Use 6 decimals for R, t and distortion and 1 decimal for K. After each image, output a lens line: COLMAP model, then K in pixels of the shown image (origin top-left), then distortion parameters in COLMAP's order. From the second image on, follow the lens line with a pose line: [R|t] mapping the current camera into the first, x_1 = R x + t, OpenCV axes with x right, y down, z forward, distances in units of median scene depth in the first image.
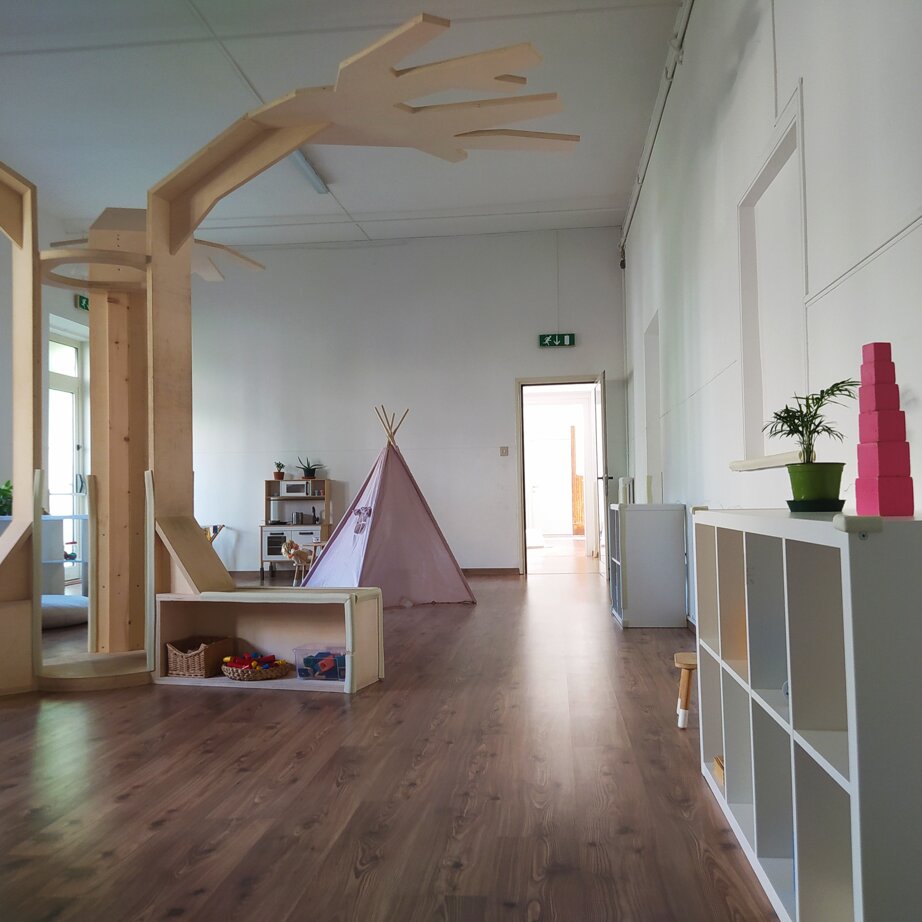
lens RADIAL K [[918.3, 0, 461.0], [0, 918.3, 461.0], [0, 0, 1]] dist [0.065231, -0.035919]
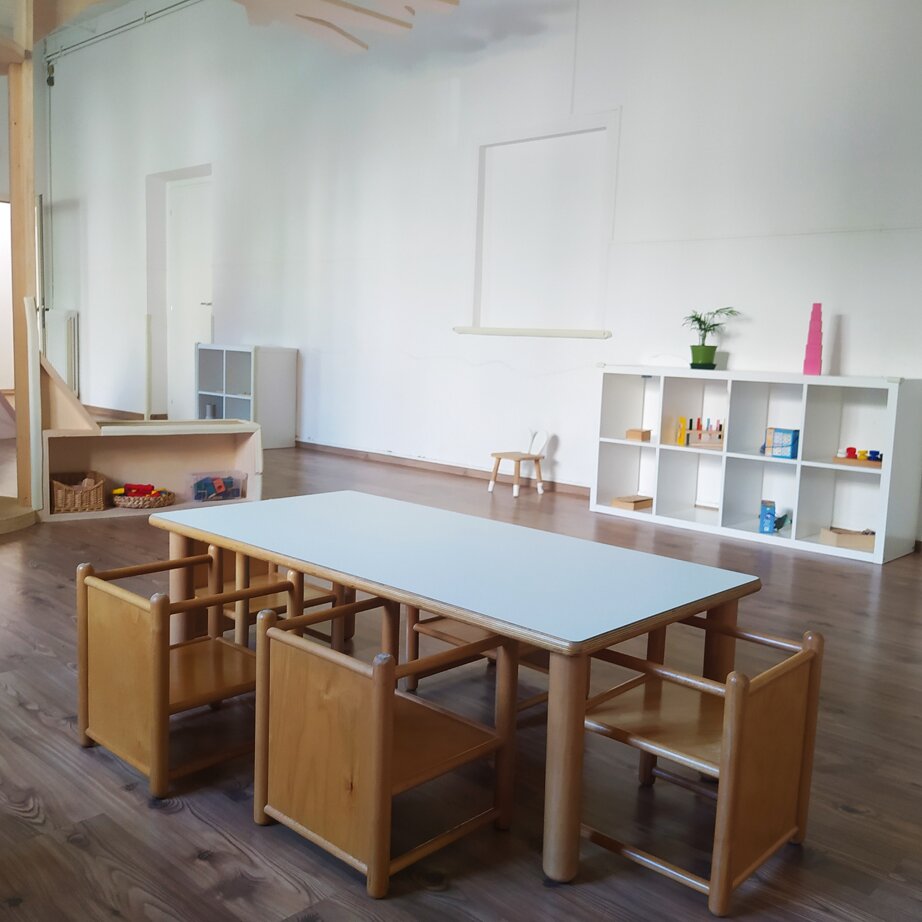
lens RADIAL K [[918.3, 0, 461.0], [0, 918.3, 461.0], [0, 0, 1]] dist [0.065231, -0.035919]
pose [[0.608218, -0.062837, 0.791279, -0.826566], [-0.080329, 0.986871, 0.140114, 0.006439], [-0.789695, -0.148783, 0.595186, 0.089308]]
